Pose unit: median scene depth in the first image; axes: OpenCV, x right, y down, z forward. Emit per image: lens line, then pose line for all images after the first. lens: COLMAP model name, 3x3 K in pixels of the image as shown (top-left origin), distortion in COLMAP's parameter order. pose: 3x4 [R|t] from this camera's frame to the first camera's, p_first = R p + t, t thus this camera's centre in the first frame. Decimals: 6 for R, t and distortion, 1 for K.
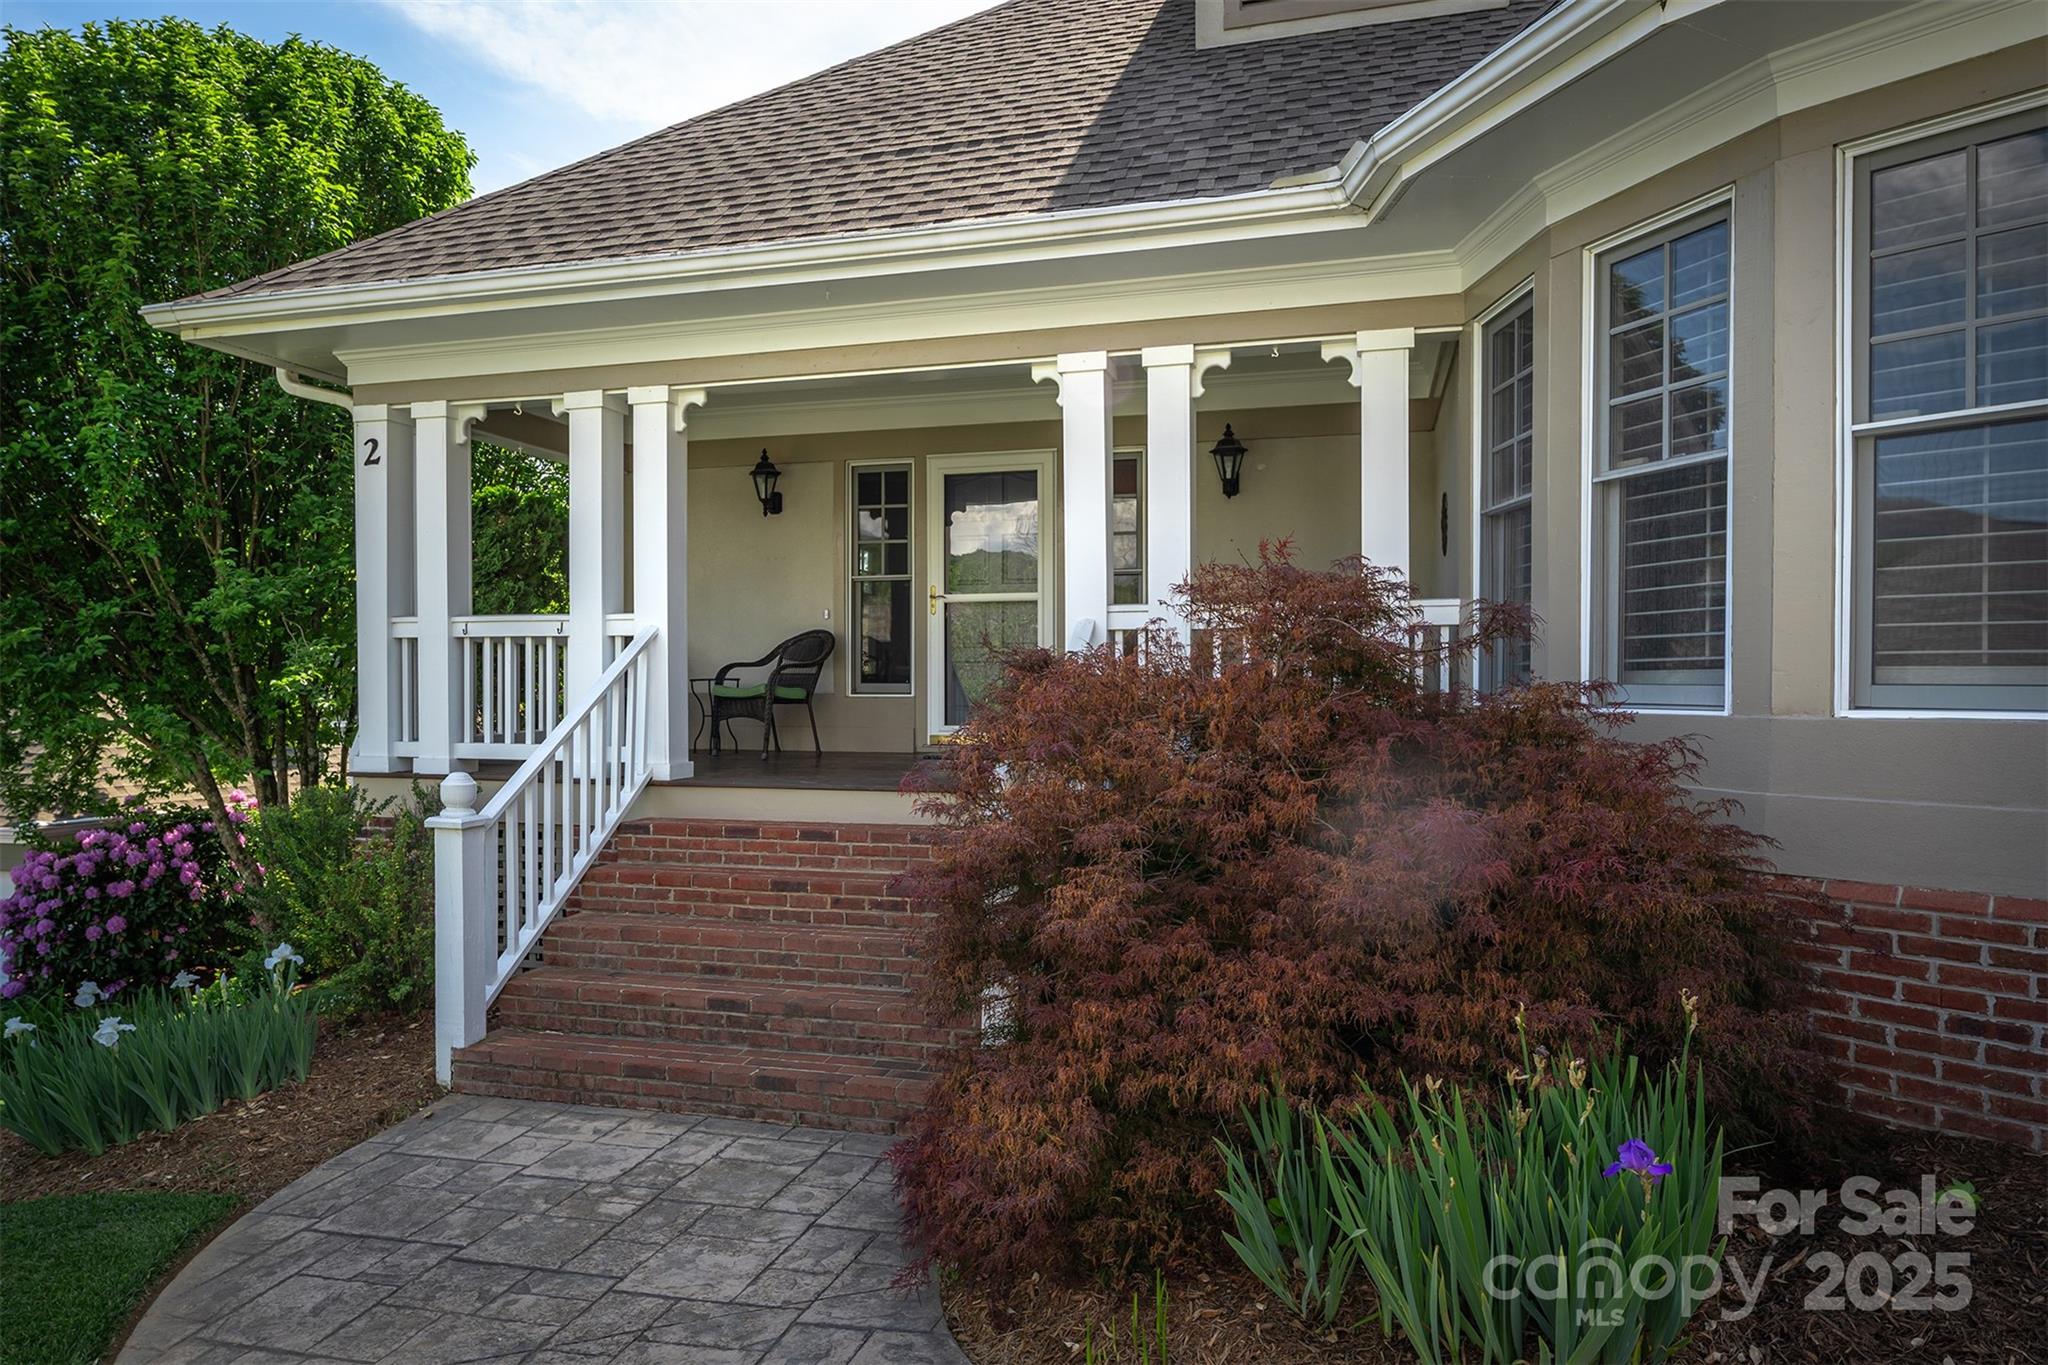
lens RADIAL K [[1217.3, 0, 1024.9], [0, 1217.3, 681.1], [0, 0, 1]] dist [-0.005046, 0.000305]
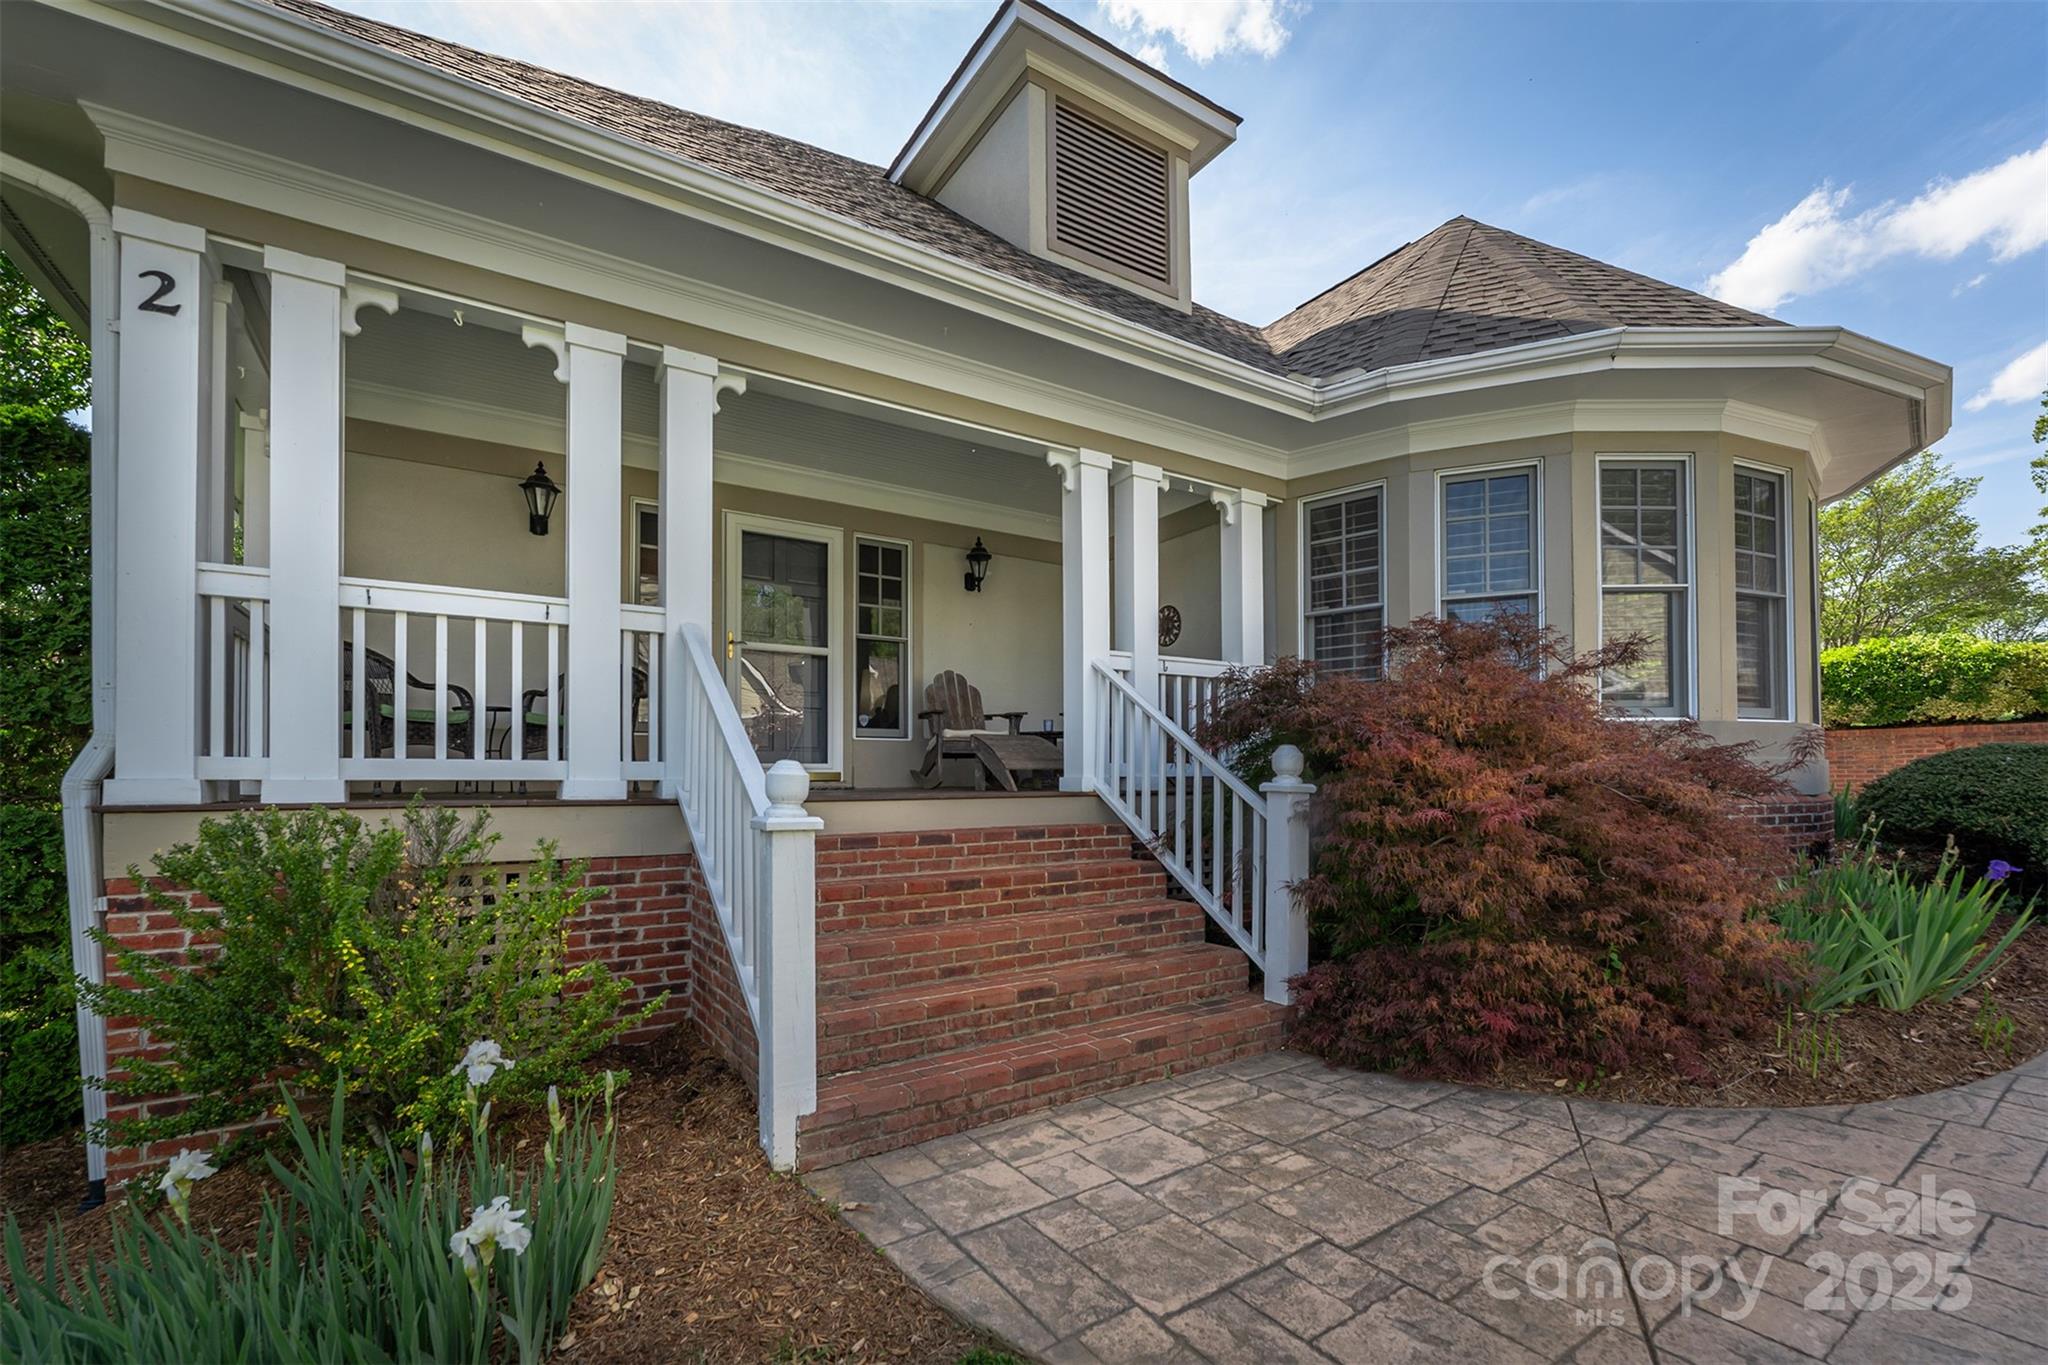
lens RADIAL K [[852.8, 0, 1034.8], [0, 852.8, 763.7], [0, 0, 1]] dist [-0.004208, -0.000216]
pose [[0.670661, 0.010377, 0.741692, -0.713507], [0.005519, 0.999805, -0.018979, 0.082776], [-0.741744, 0.016822, 0.670473, 0.484415]]
